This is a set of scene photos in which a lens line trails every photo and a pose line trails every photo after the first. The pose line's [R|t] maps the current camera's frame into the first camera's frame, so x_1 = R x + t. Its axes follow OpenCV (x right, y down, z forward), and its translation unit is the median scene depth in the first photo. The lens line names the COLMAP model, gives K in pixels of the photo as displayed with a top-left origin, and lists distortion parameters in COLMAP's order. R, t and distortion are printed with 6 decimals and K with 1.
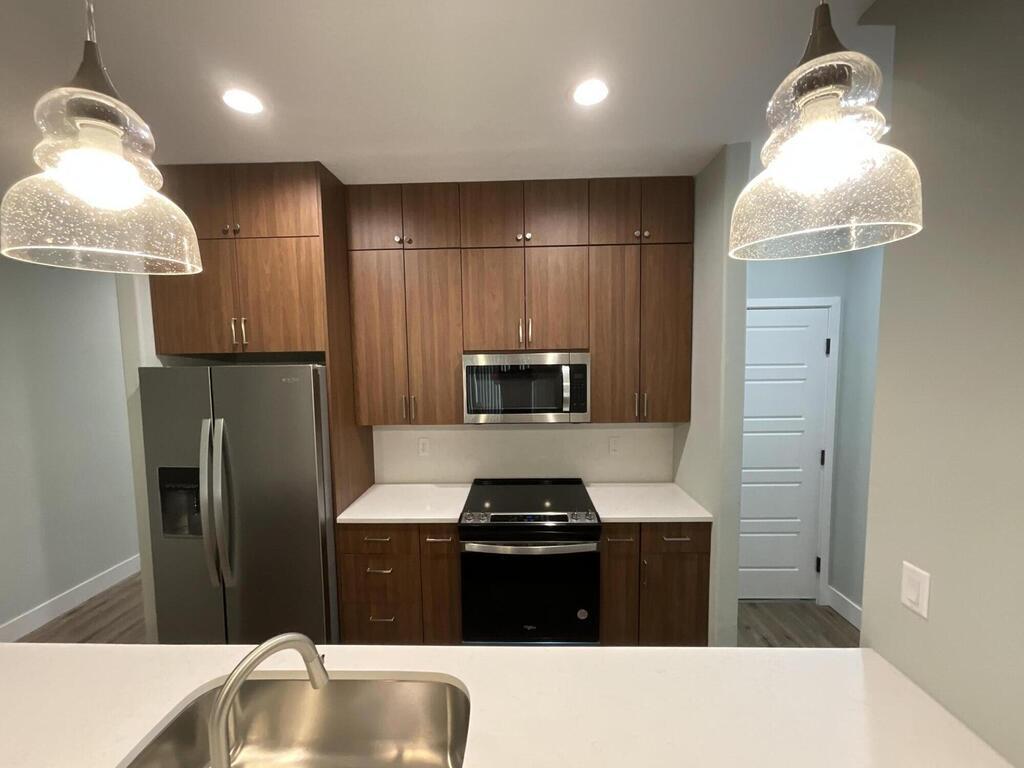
lens RADIAL K [[415.4, 0, 513.3], [0, 415.4, 384.8], [0, 0, 1]] dist [-0.001905, -0.000134]
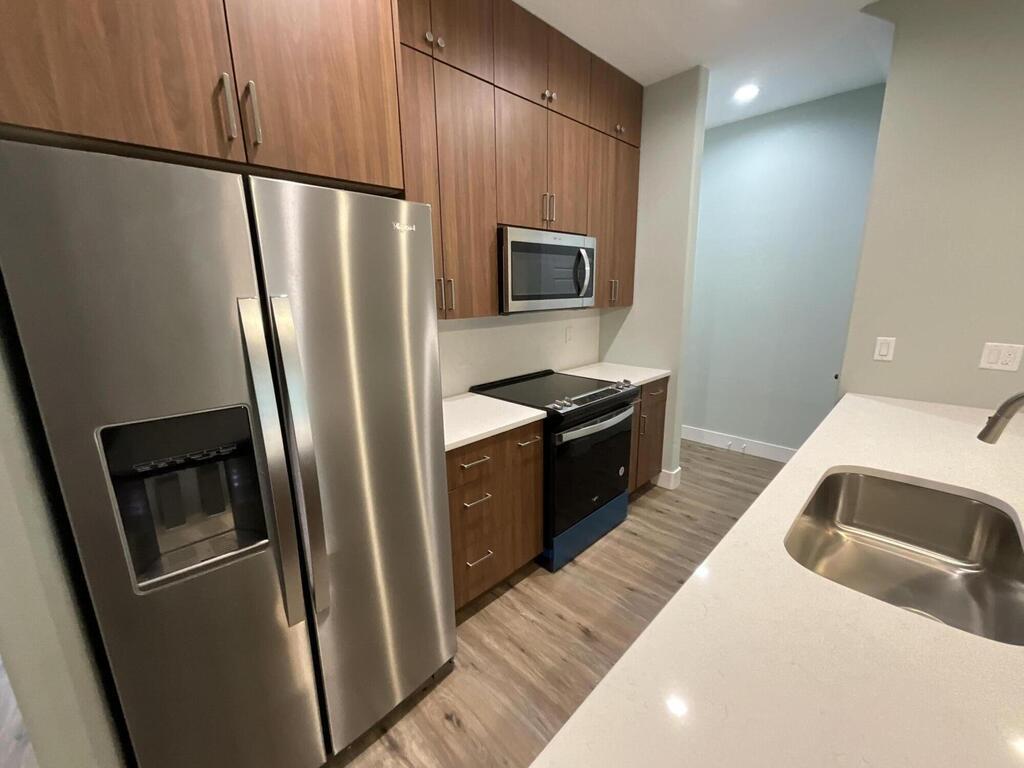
lens RADIAL K [[413.7, 0, 510.6], [0, 413.7, 381.7], [0, 0, 1]] dist [-0.000198, 0.000009]
pose [[0.693349, -0.153398, 0.704086, -0.747340], [0.062556, 0.986204, 0.153261, 0.106316], [-0.717882, -0.062219, 0.693379, 0.408775]]
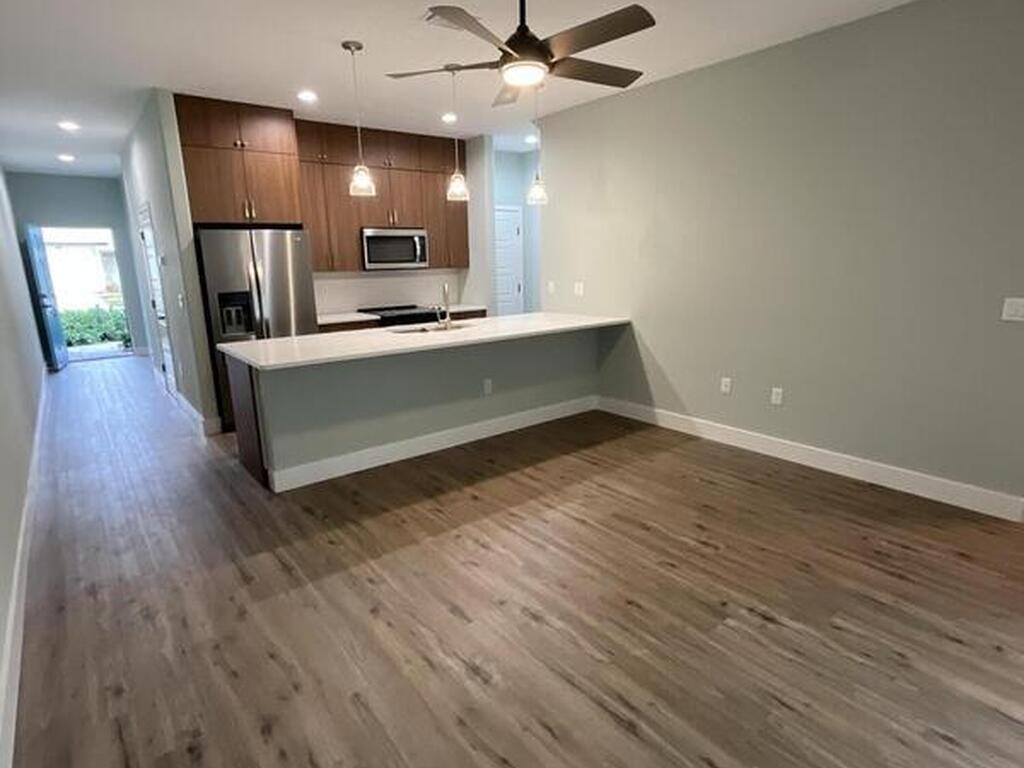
lens RADIAL K [[552.7, 0, 512.0], [0, 552.7, 384.0], [0, 0, 1]] dist [-0.004404, 0.000689]
pose [[0.770112, -0.145053, 0.621198, -1.197314], [0.059432, 0.985884, 0.156530, 0.247725], [-0.635134, -0.083626, 0.767862, -1.267131]]
